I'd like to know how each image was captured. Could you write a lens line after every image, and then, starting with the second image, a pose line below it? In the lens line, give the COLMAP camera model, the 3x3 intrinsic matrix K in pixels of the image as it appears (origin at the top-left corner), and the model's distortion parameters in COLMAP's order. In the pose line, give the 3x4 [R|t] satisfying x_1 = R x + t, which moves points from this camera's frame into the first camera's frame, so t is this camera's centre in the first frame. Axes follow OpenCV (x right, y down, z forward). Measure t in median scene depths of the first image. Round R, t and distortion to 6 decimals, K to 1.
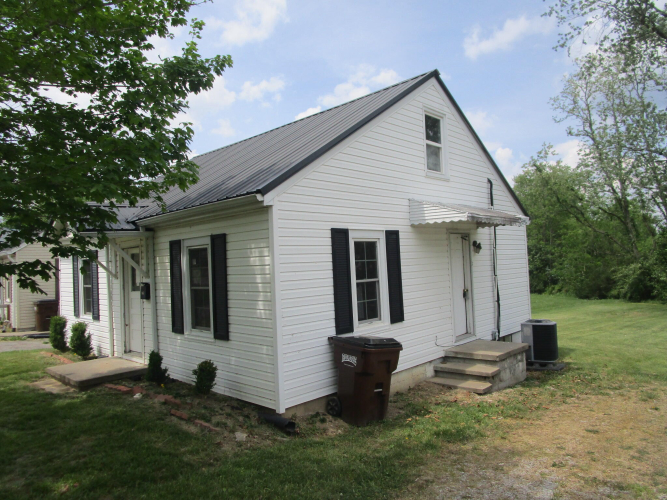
lens RADIAL K [[475.5, 0, 333.5], [0, 475.5, 250.0], [0, 0, 1]] dist [-0.025976, 0.005541]
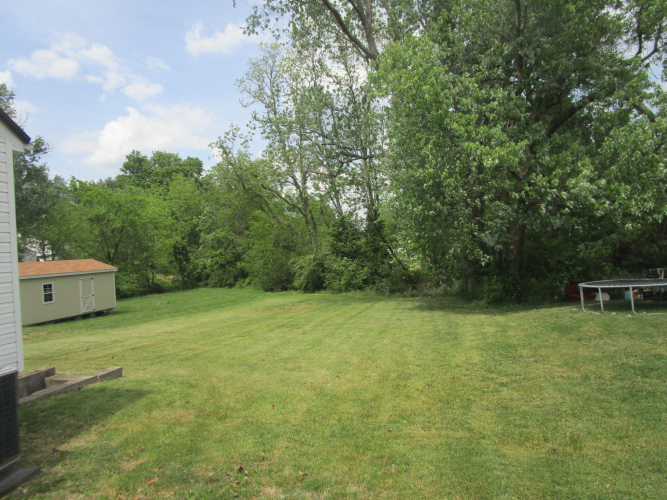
lens RADIAL K [[475.5, 0, 333.5], [0, 475.5, 250.0], [0, 0, 1]] dist [-0.025976, 0.005541]
pose [[0.837632, 0.001078, 0.546234, 0.112998], [-0.007198, 0.999933, 0.009066, 0.008104], [-0.546188, -0.011526, 0.837583, 0.110108]]
